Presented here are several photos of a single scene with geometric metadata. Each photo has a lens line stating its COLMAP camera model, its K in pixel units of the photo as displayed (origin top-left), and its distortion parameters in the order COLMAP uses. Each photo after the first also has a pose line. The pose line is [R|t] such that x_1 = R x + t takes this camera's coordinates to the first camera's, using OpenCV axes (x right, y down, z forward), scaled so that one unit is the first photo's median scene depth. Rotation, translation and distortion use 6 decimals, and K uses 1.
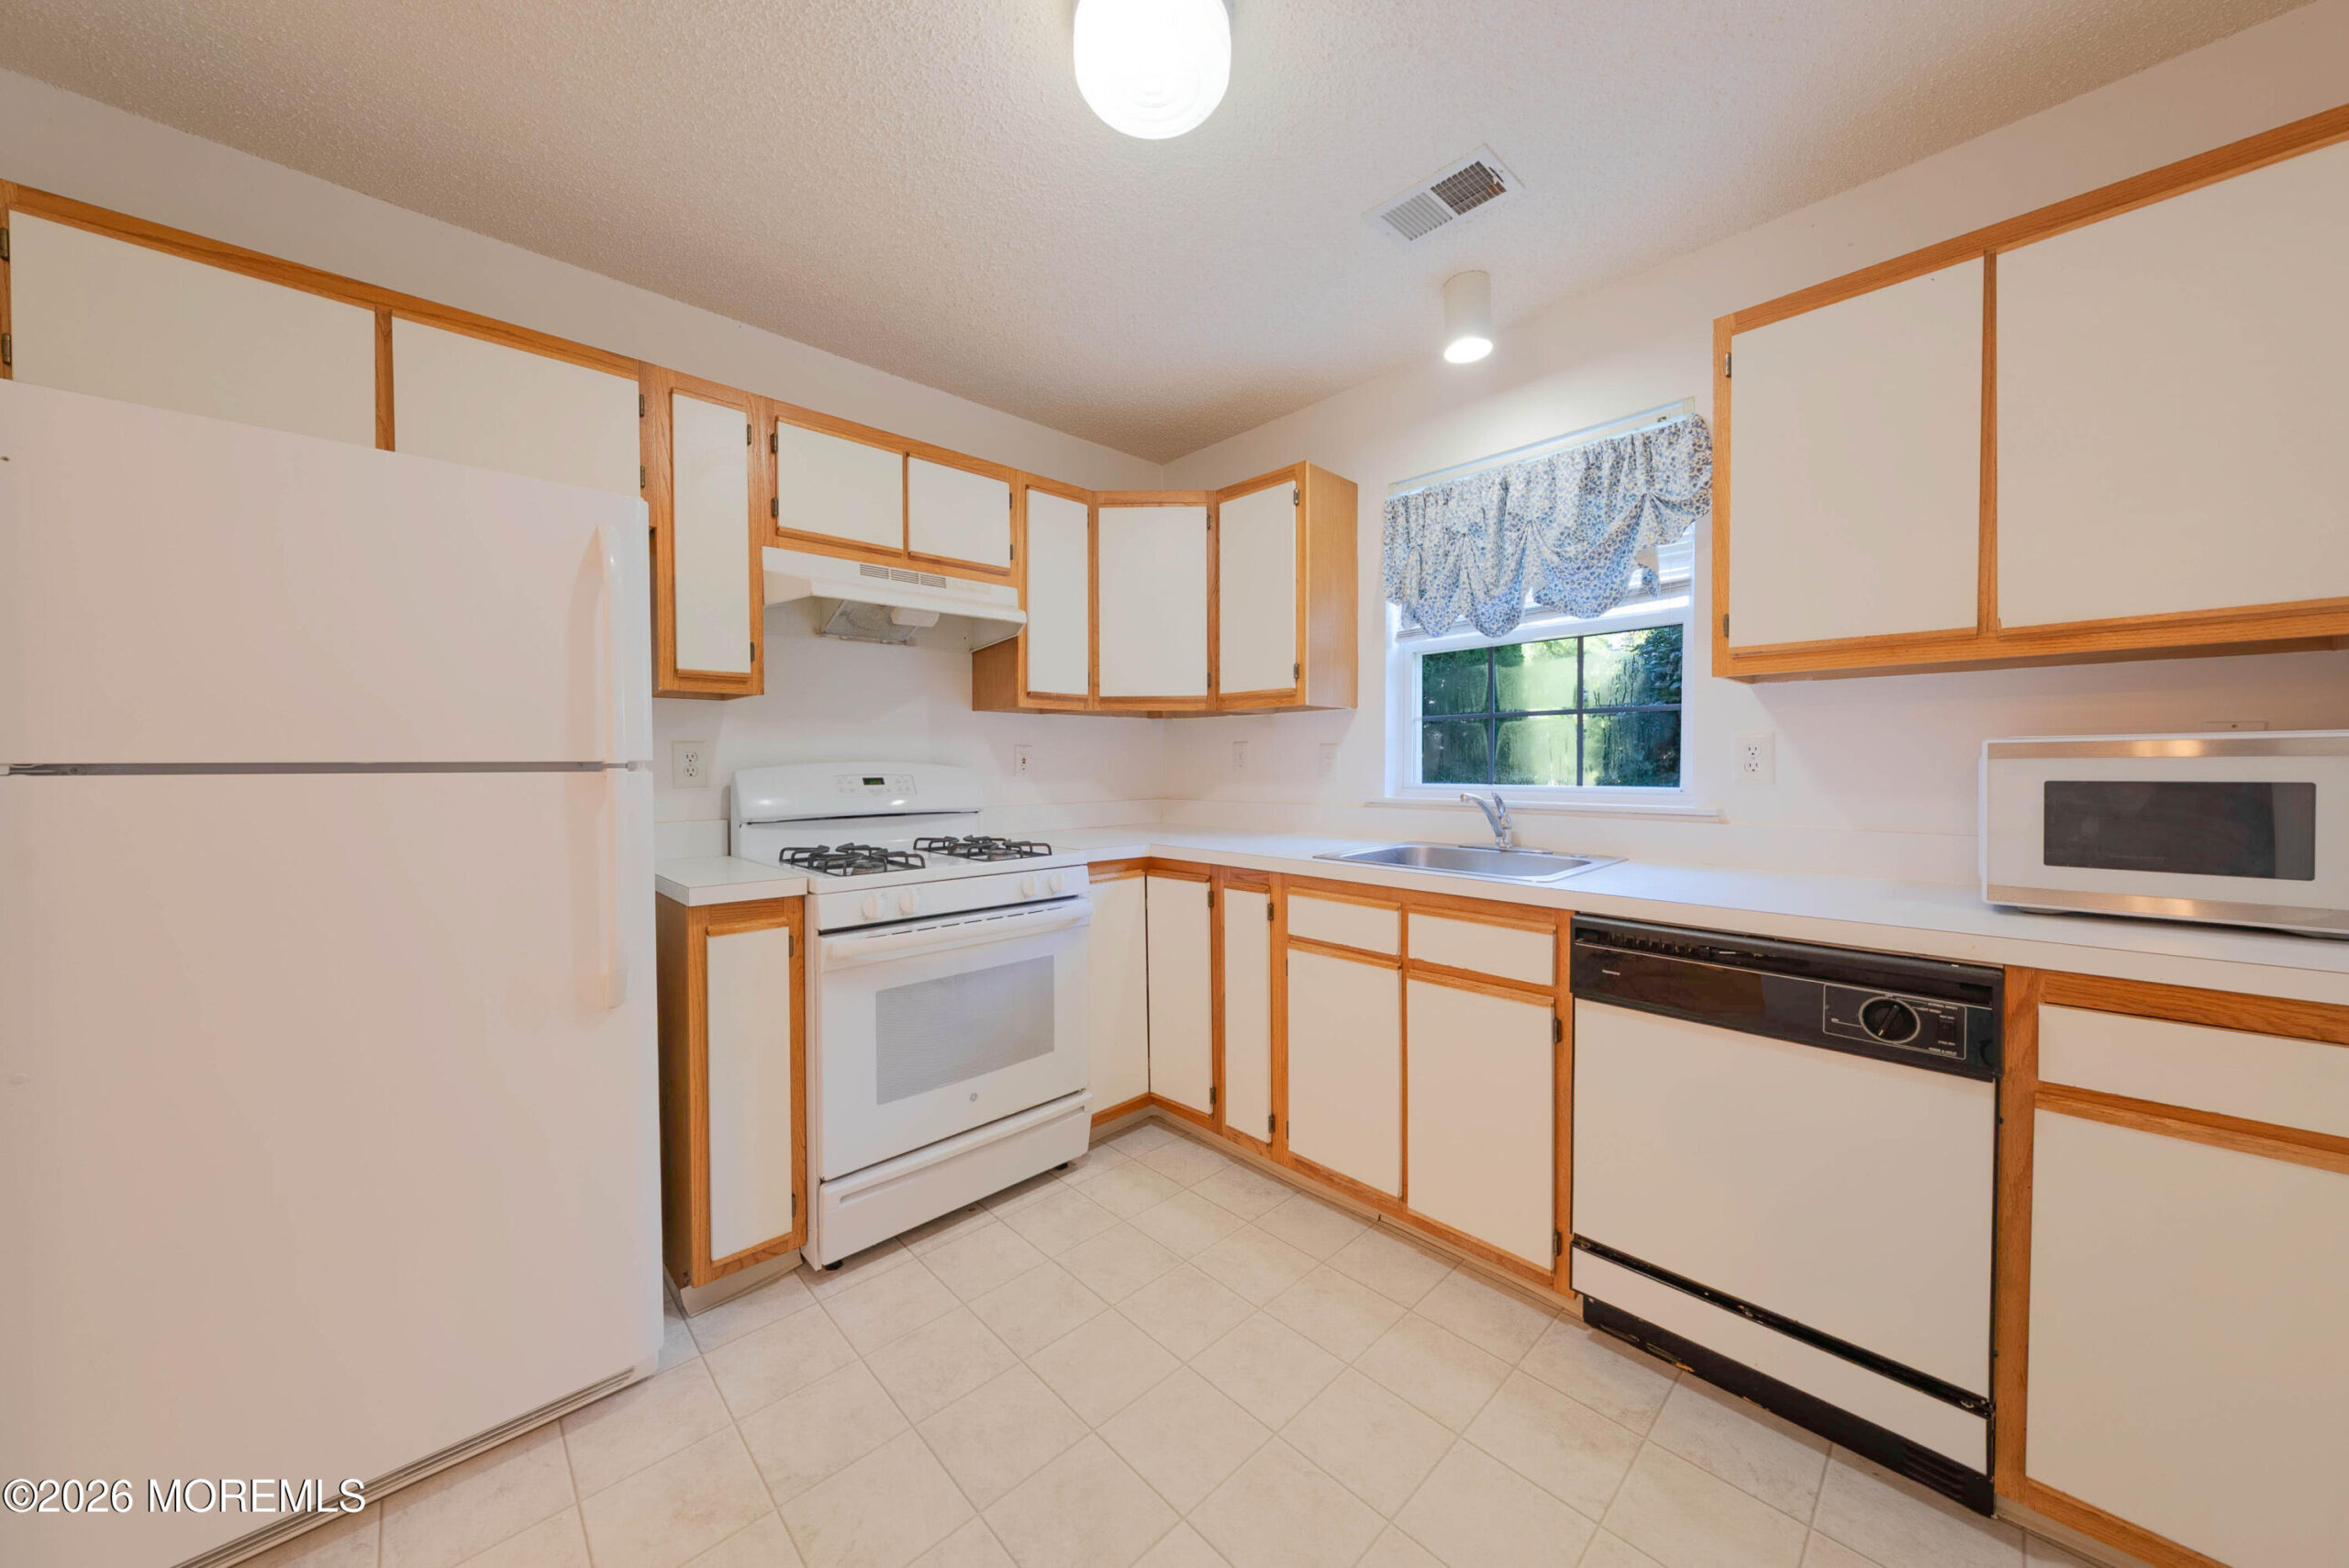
lens RADIAL K [[796.1, 0, 1177.7], [0, 796.1, 777.5], [0, 0, 1]] dist [-0.001342, -0.000207]
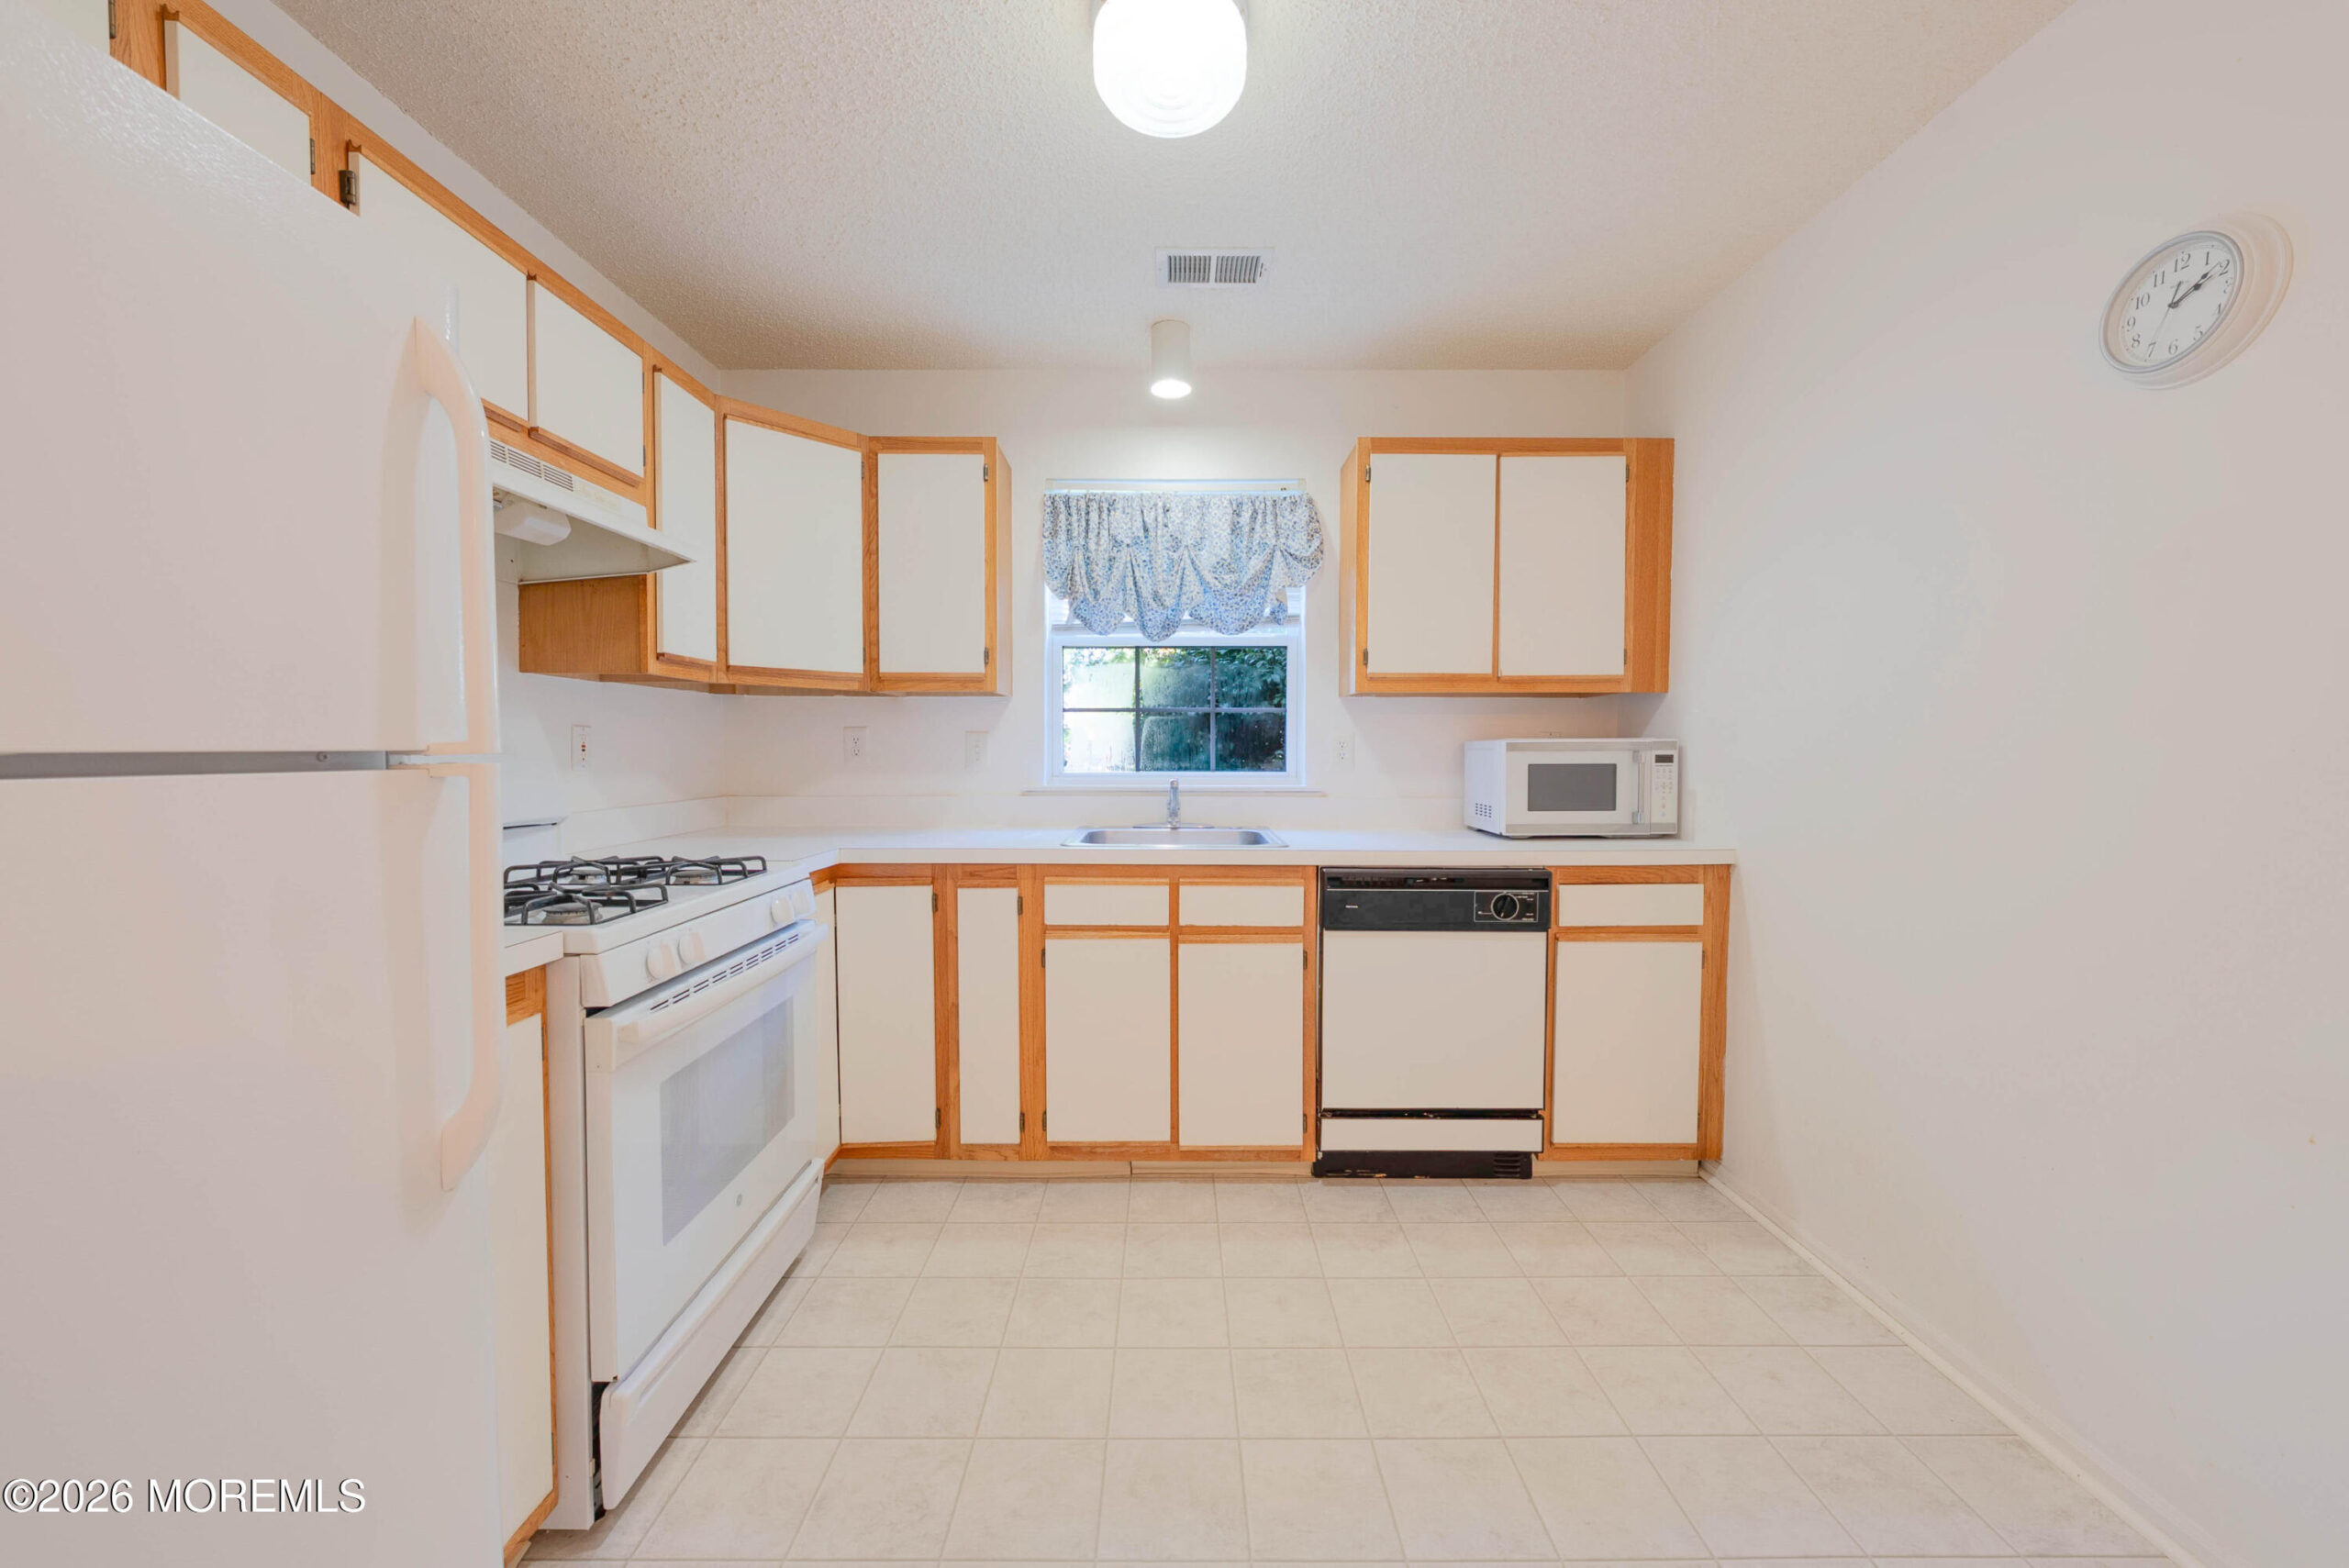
lens RADIAL K [[867.4, 0, 1175.4], [0, 867.4, 775.5], [0, 0, 1]] dist [0.001195, -0.000590]
pose [[0.691254, -0.017979, 0.722388, -0.532238], [0.009633, 0.999831, 0.015667, -0.004757], [-0.722547, -0.003871, 0.691311, 0.136940]]
